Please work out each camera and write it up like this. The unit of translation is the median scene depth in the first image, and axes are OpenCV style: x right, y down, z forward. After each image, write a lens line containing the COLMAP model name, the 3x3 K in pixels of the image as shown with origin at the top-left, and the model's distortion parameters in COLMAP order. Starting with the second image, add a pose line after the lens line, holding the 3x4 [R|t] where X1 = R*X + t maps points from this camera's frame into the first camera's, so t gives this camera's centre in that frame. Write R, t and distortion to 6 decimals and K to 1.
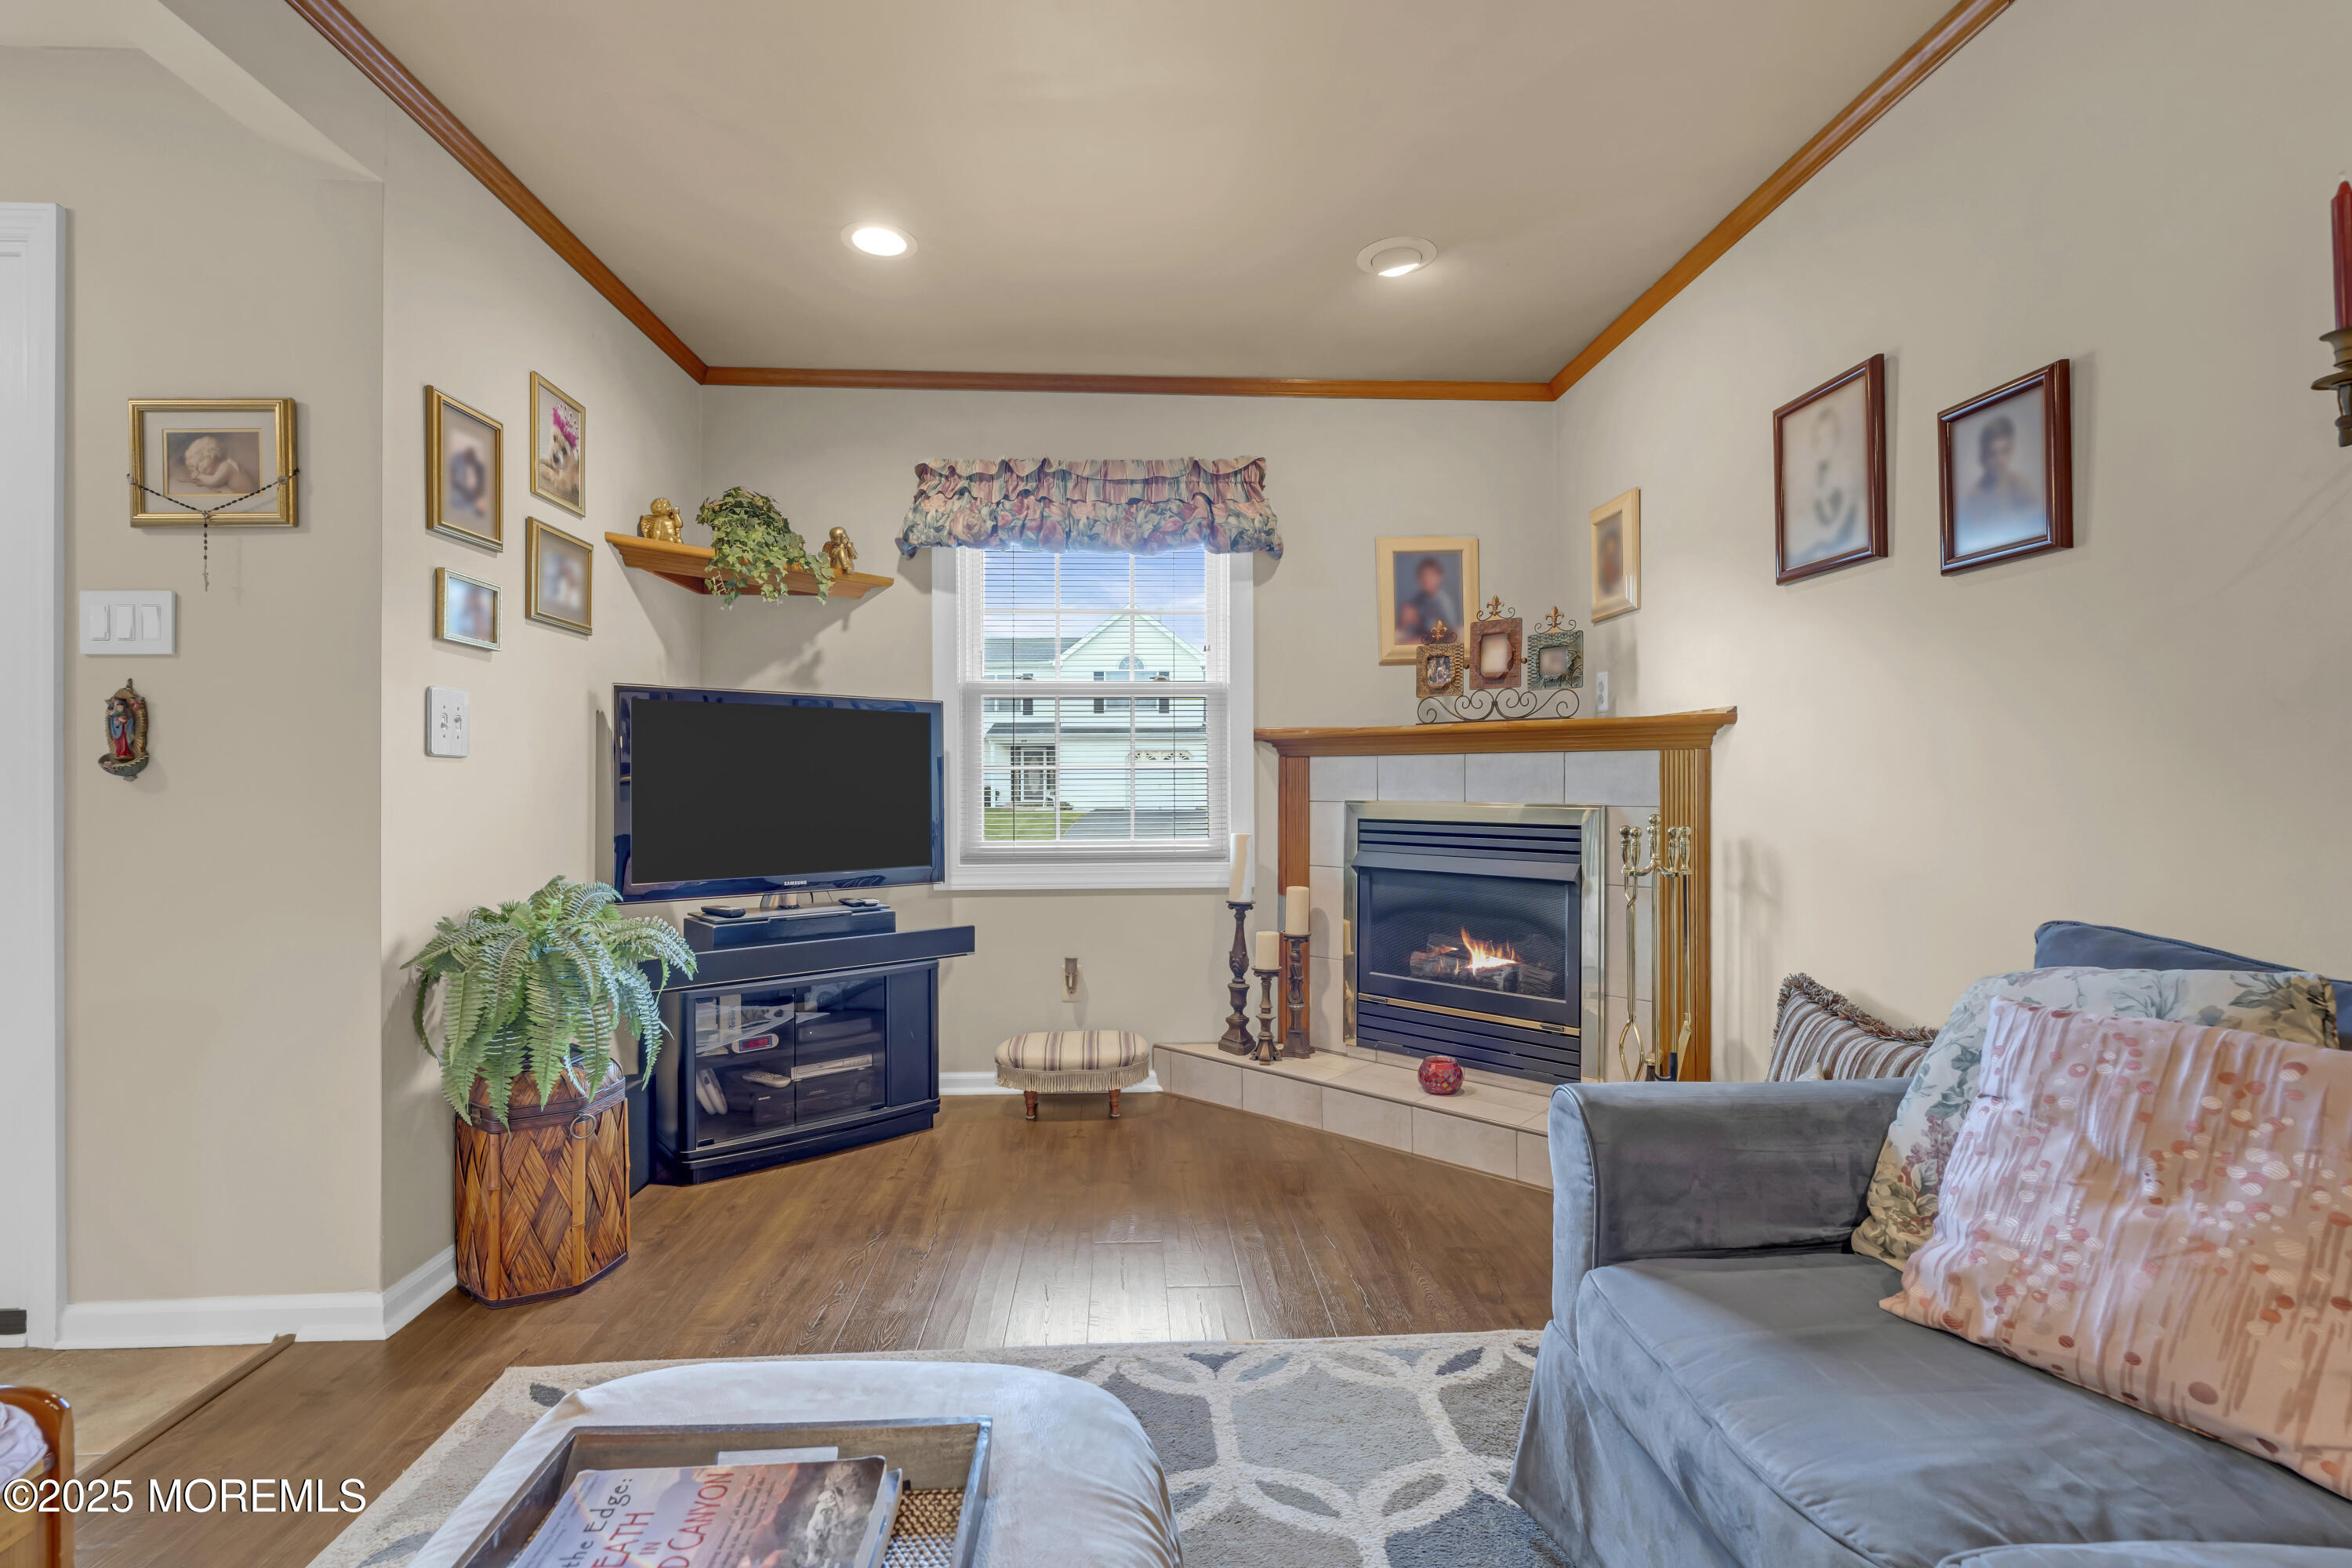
lens RADIAL K [[1052.0, 0, 1176.6], [0, 1052.0, 775.3], [0, 0, 1]] dist [-0.005583, 0.002177]
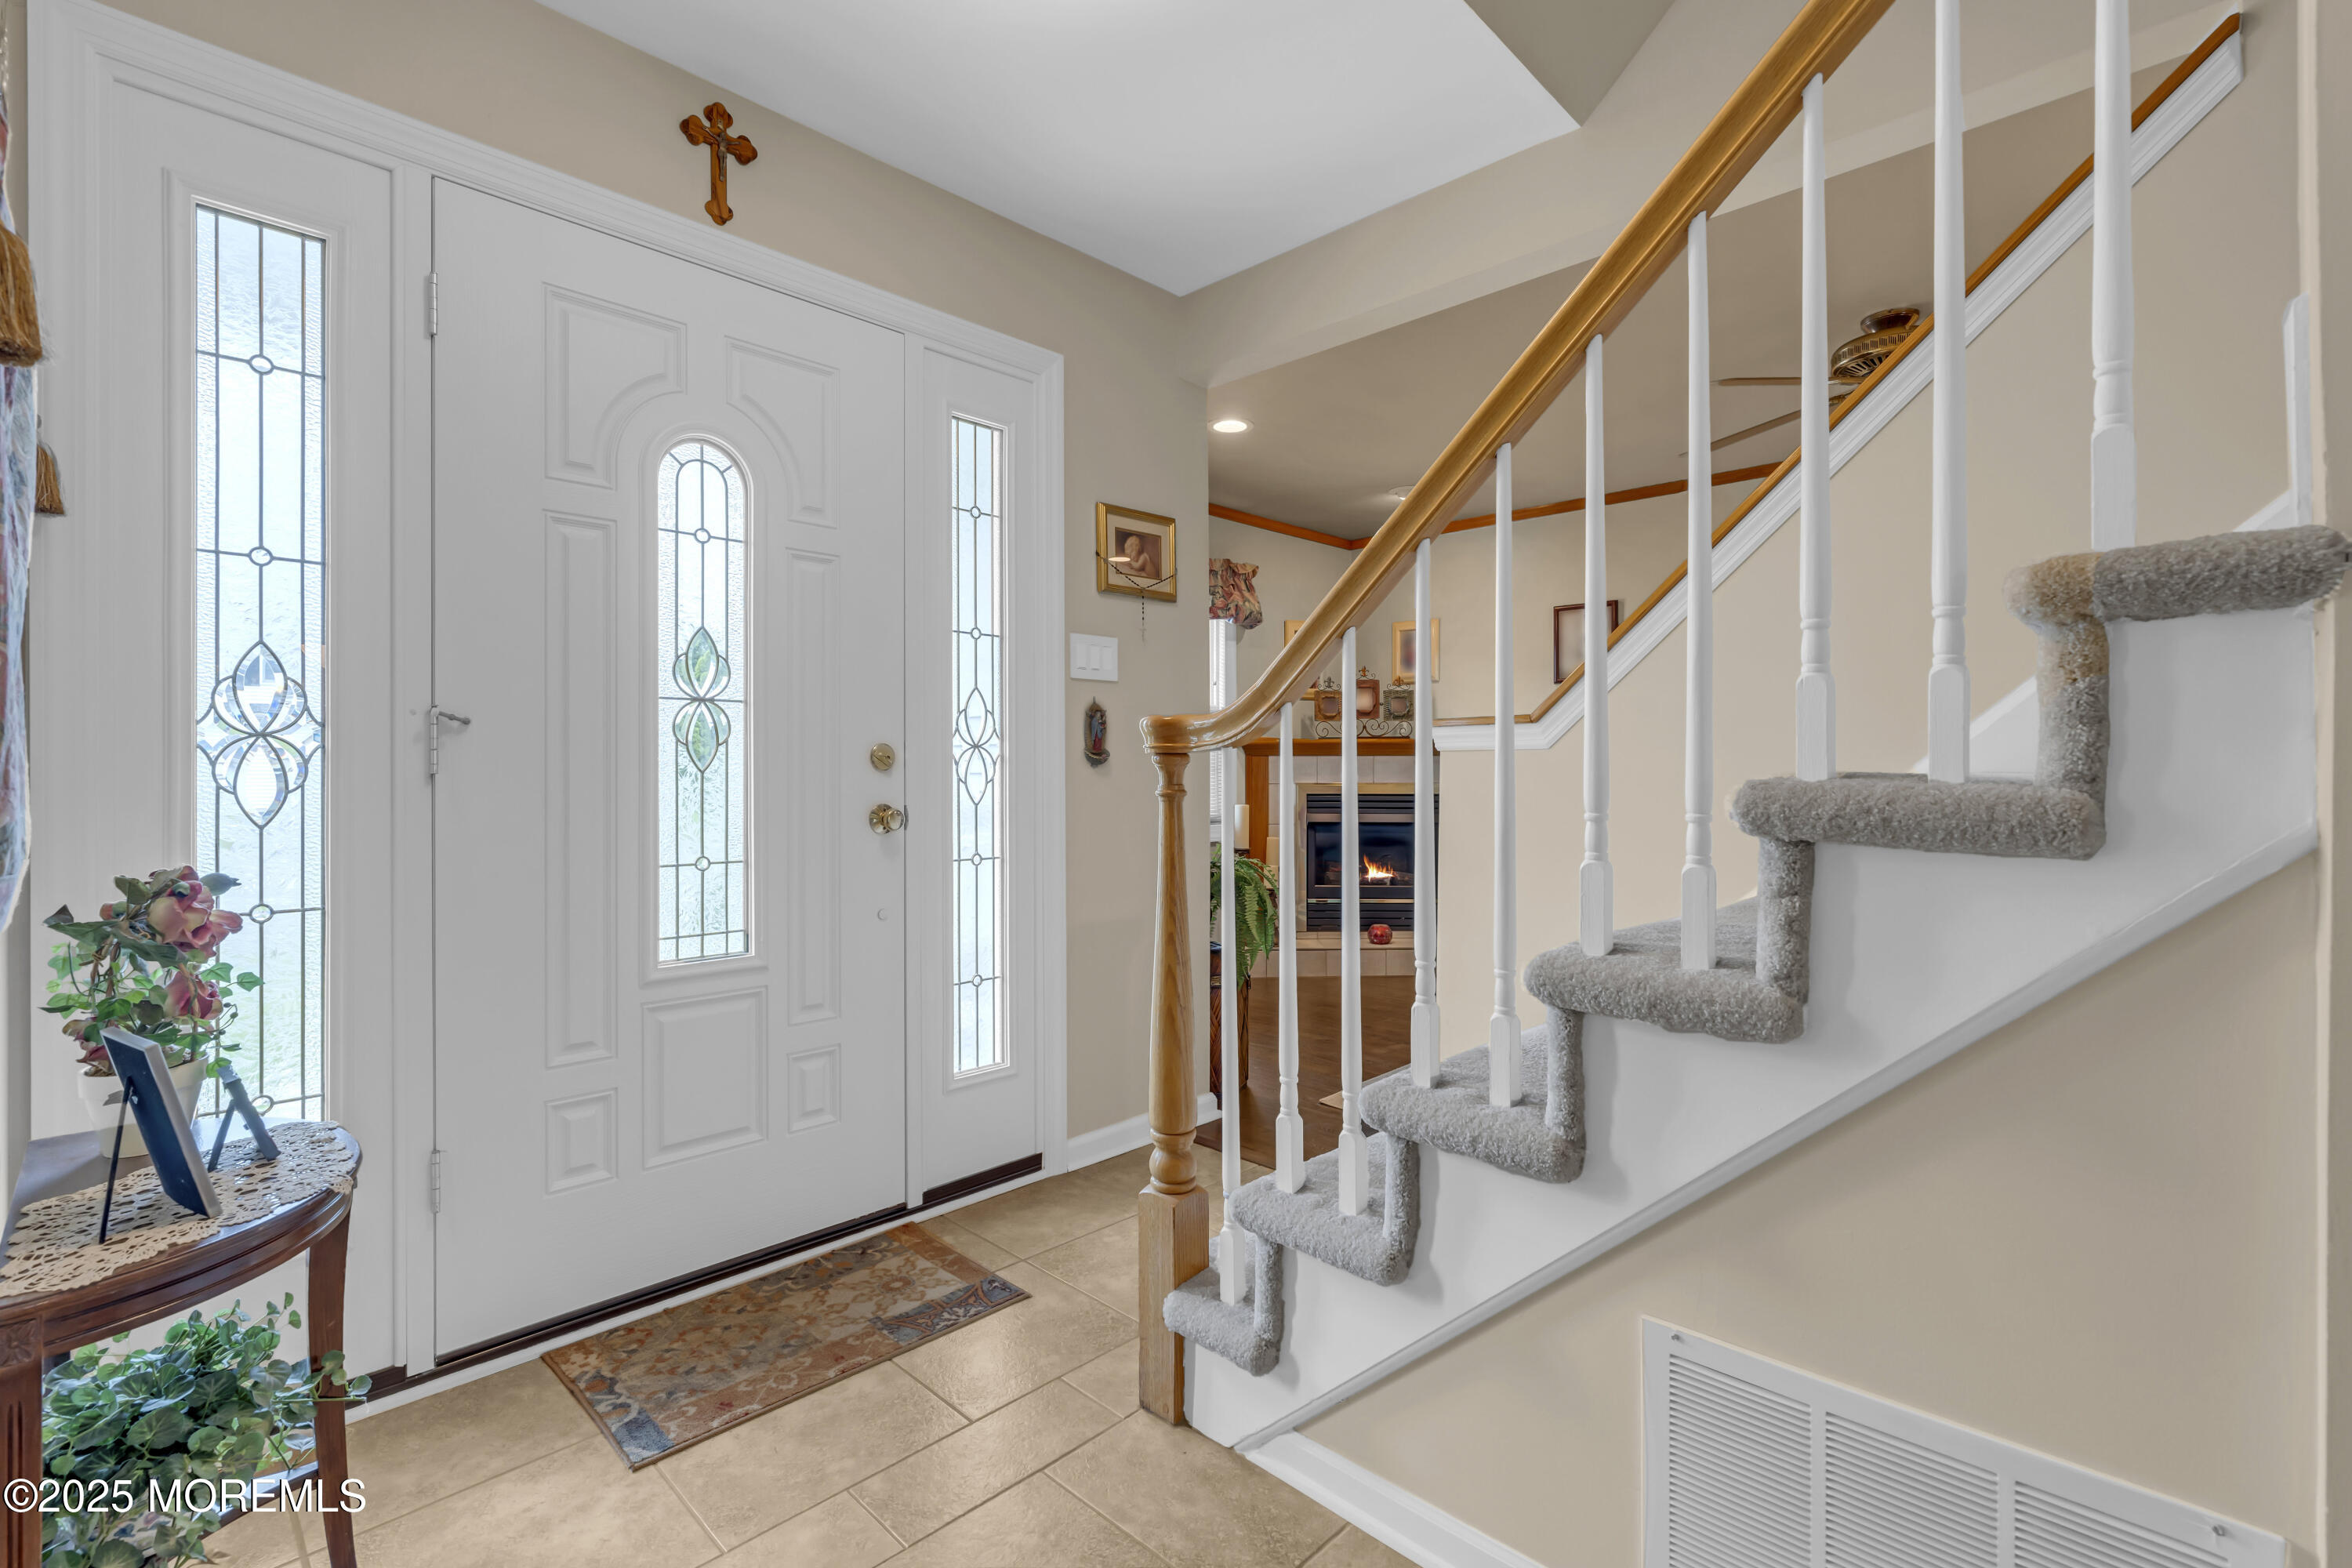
lens RADIAL K [[1052.0, 0, 1177.2], [0, 1052.0, 769.2], [0, 0, 1]] dist [-0.005583, 0.002177]
pose [[0.733476, 0.003428, 0.679707, -1.187471], [-0.003186, 0.999994, -0.001605, 0.005844], [-0.679708, -0.000988, 0.733482, -0.081892]]
